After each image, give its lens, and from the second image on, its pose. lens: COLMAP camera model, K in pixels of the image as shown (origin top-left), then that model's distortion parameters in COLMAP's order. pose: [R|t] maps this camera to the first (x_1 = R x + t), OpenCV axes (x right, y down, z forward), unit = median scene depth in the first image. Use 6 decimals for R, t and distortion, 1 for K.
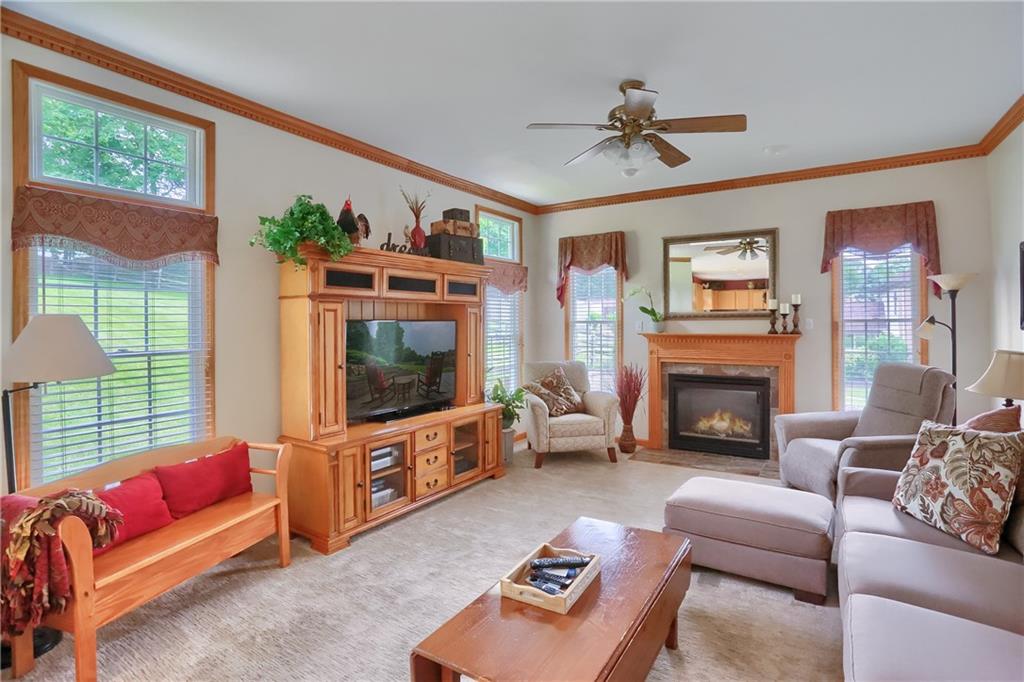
lens RADIAL K [[552.6, 0, 490.0], [0, 552.6, 320.4], [0, 0, 1]] dist [-0.048784, 0.015516]
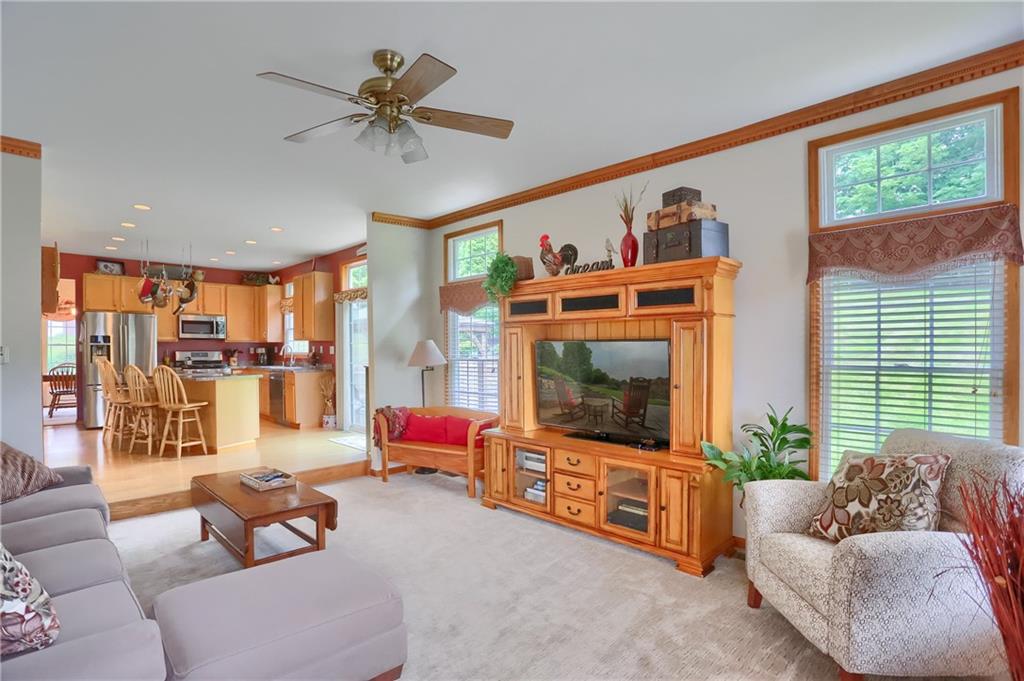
lens RADIAL K [[514.4, 0, 485.7], [0, 514.4, 354.3], [0, 0, 1]] dist [-0.038273, 0.017093]
pose [[-0.256179, 0.016739, -0.966484, 0.731793], [0.002045, 0.999857, 0.016775, 0.008571], [0.966627, 0.002321, -0.256177, 1.000835]]
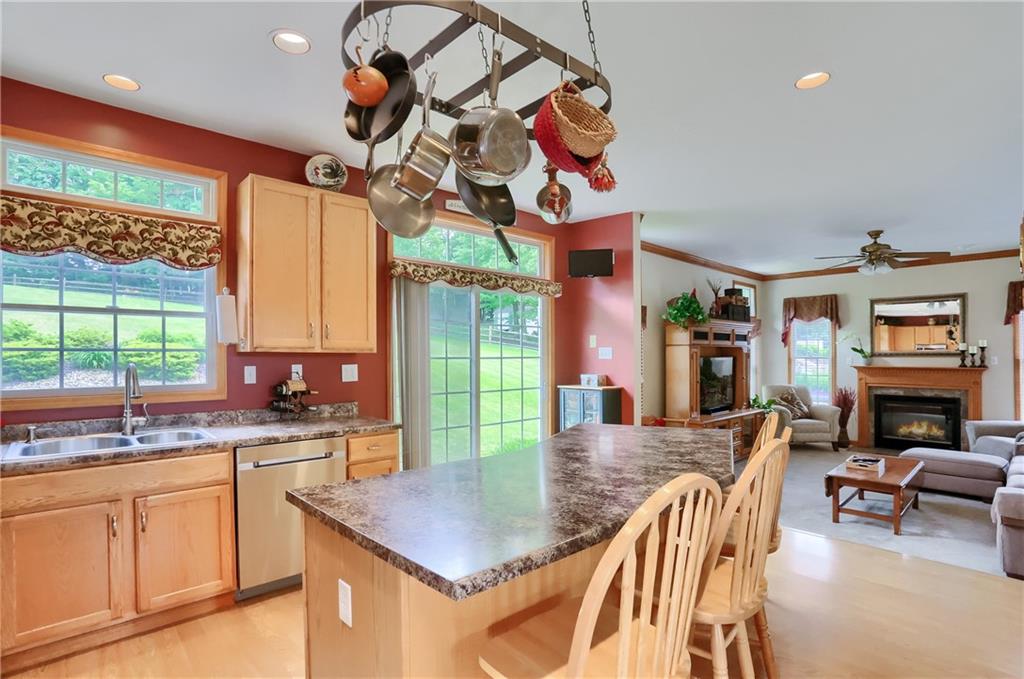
lens RADIAL K [[514.4, 0, 496.1], [0, 514.4, 348.5], [0, 0, 1]] dist [-0.038273, 0.017093]
pose [[0.966992, 0.002577, -0.254792, -0.323340], [-0.004312, 0.999971, -0.006251, -0.010905], [0.254768, 0.007143, 0.966976, -0.580070]]
